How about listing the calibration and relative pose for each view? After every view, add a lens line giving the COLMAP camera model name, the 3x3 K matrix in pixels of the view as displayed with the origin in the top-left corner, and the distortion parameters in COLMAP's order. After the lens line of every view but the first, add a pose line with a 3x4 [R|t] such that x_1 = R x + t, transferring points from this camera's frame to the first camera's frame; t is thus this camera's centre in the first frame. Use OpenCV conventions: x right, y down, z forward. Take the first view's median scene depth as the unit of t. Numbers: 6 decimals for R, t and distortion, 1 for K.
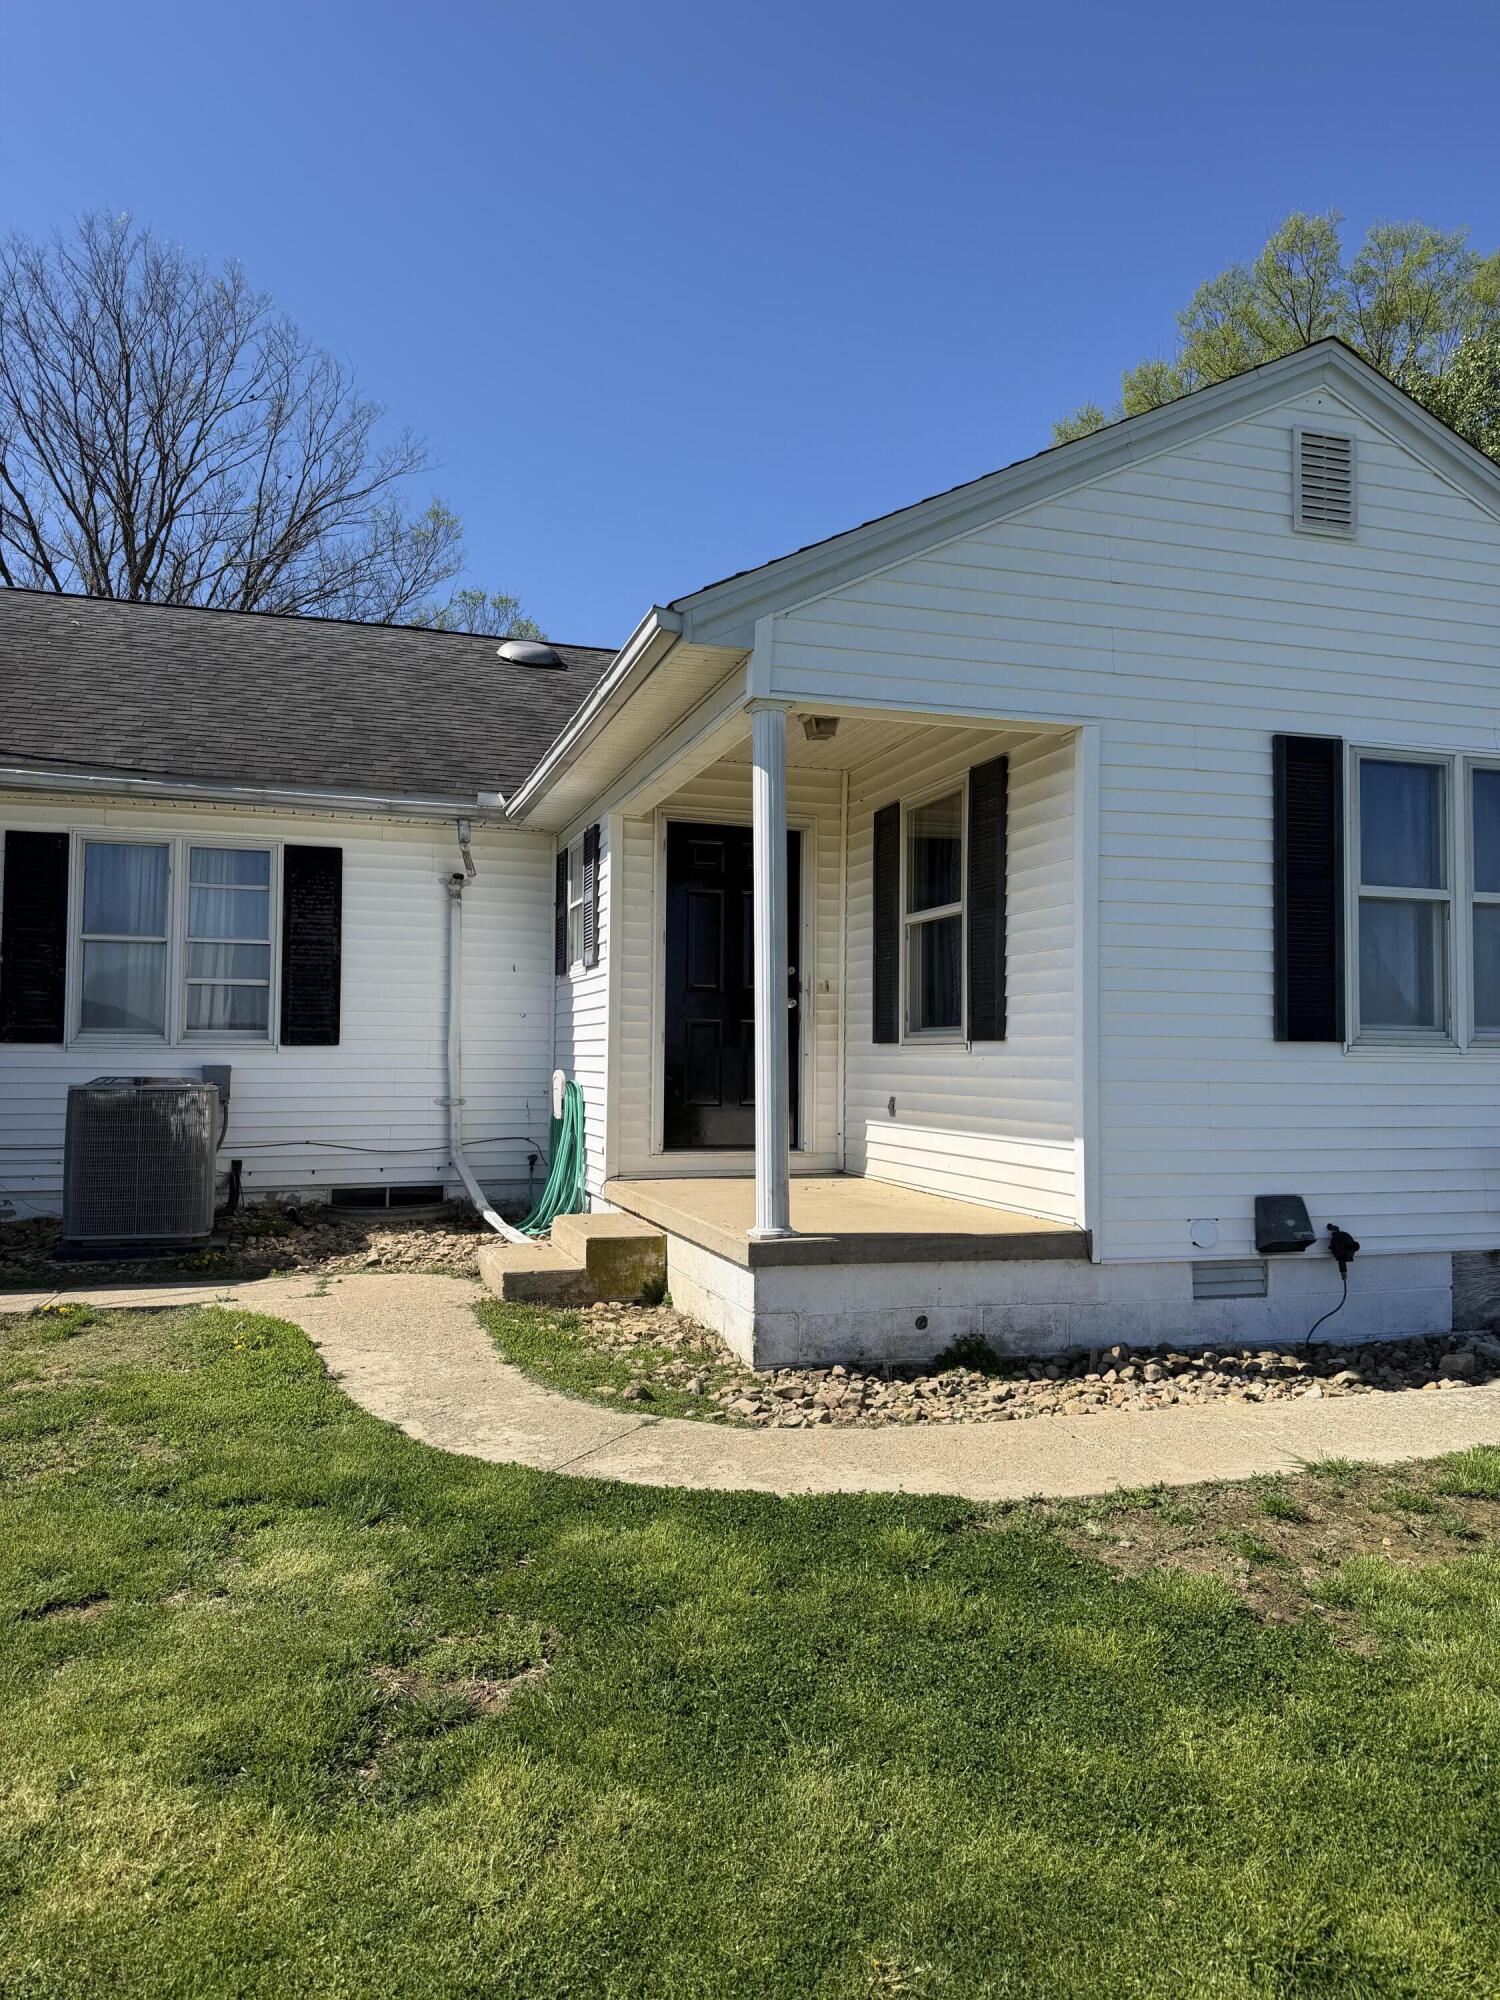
lens RADIAL K [[1382.9, 0, 750.0], [0, 1382.9, 1000.0], [0, 0, 1]] dist [0.036049, -0.001175]
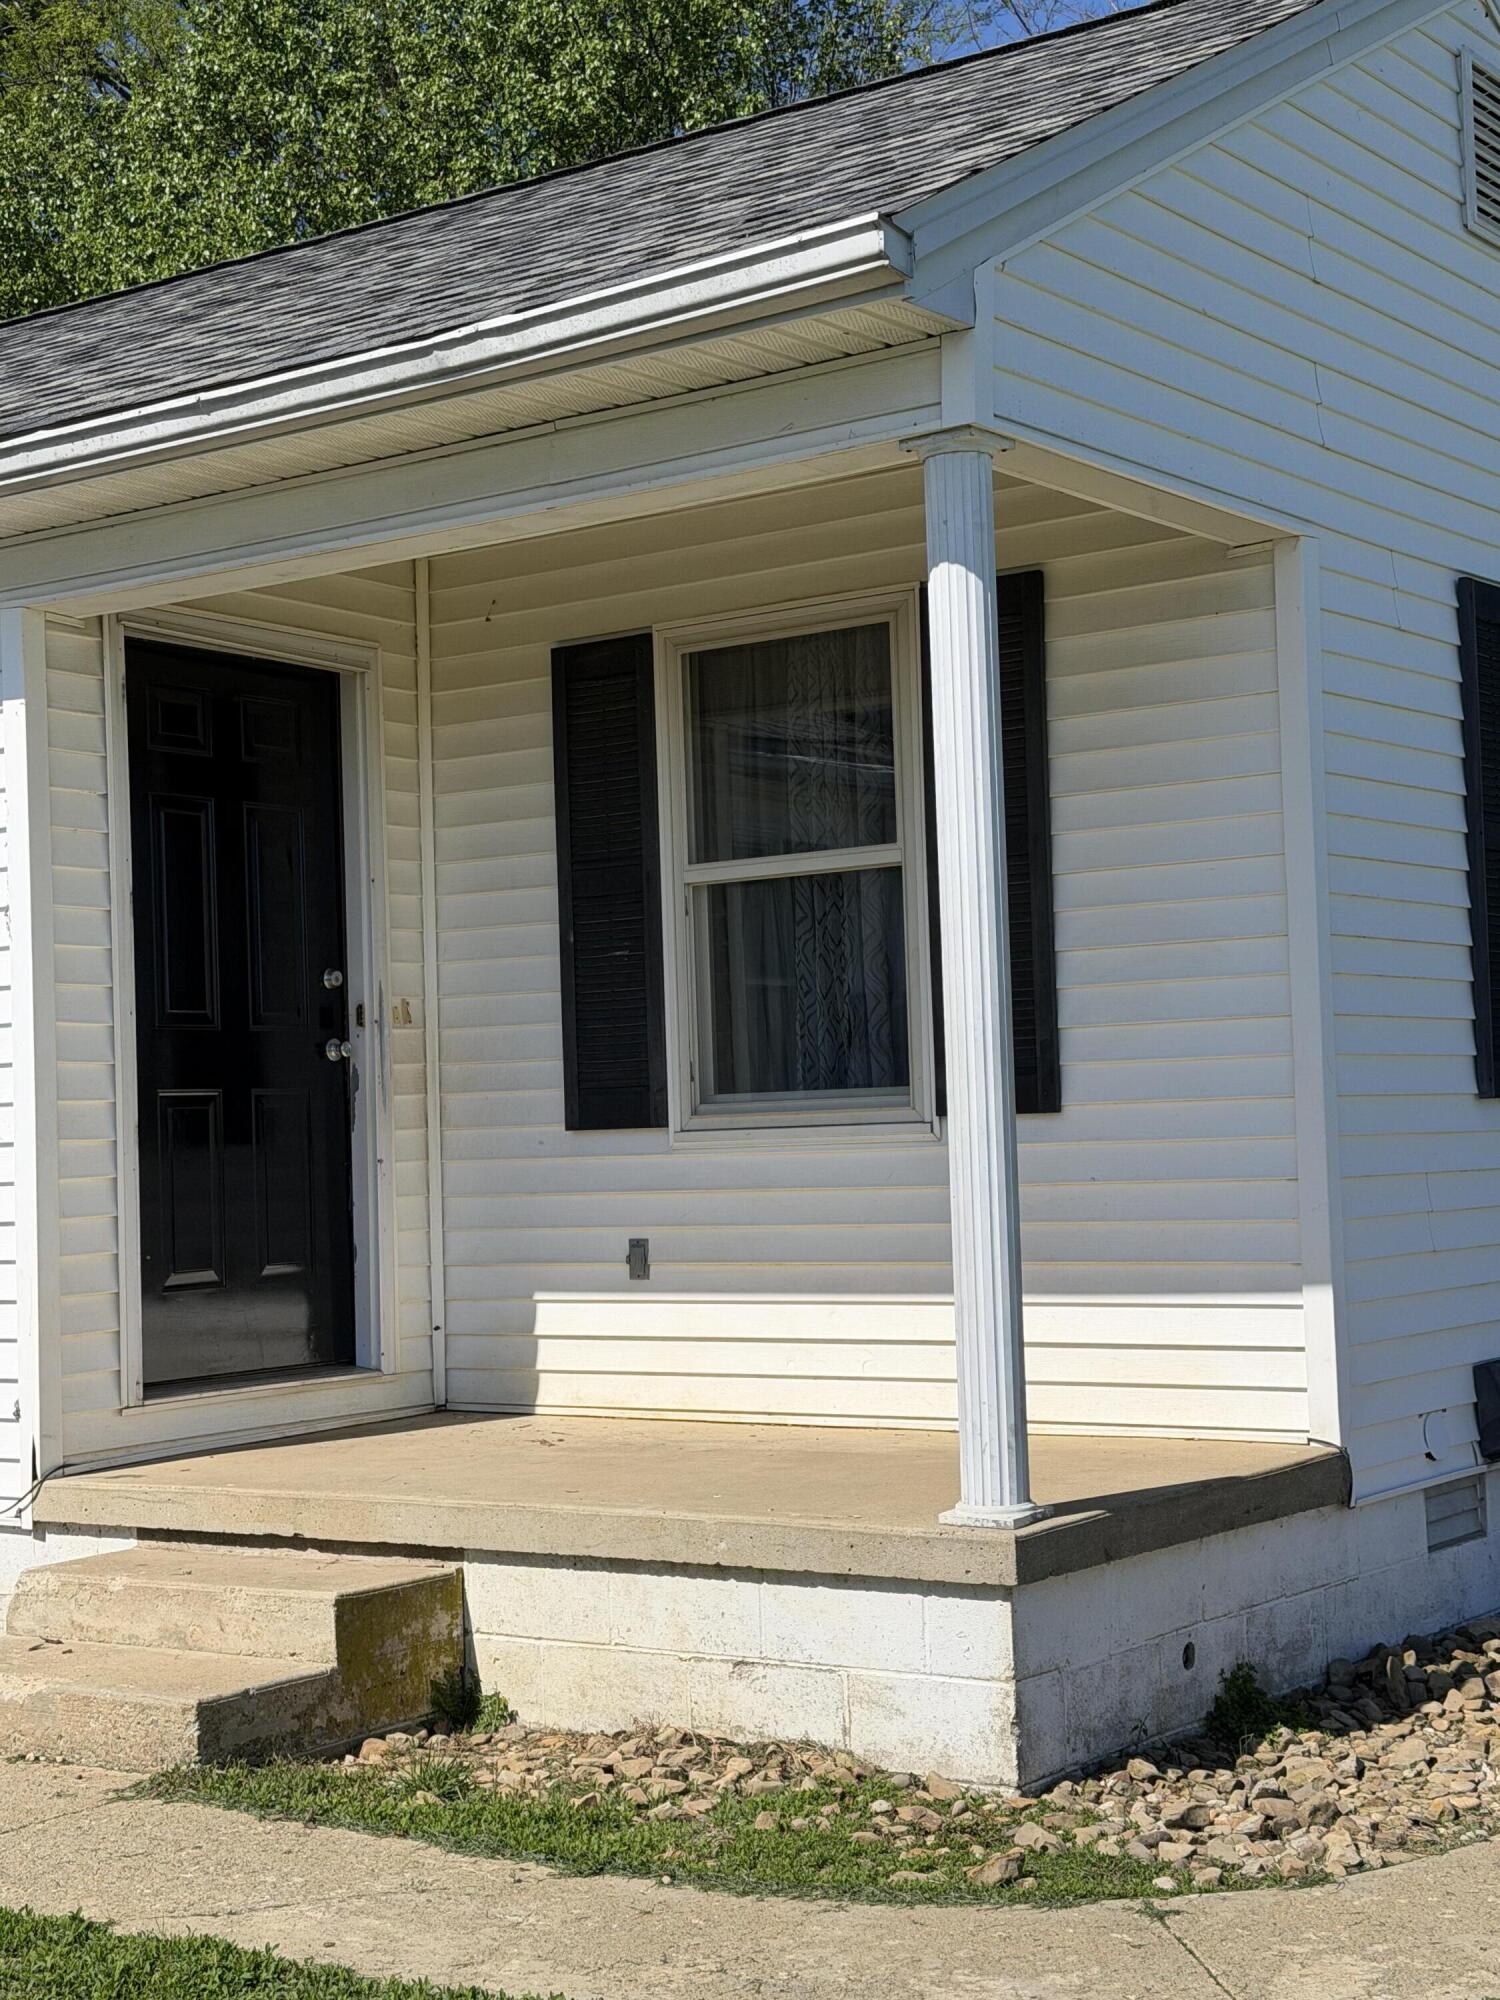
lens RADIAL K [[2961.8, 0, 750.0], [0, 2961.8, 1000.0], [0, 0, 1]] dist [0.050234, 0.014777]
pose [[0.798924, -0.009278, 0.601361, -0.577689], [0.015138, 0.999874, -0.004684, -0.009519], [-0.601242, 0.012846, 0.798964, 0.173272]]
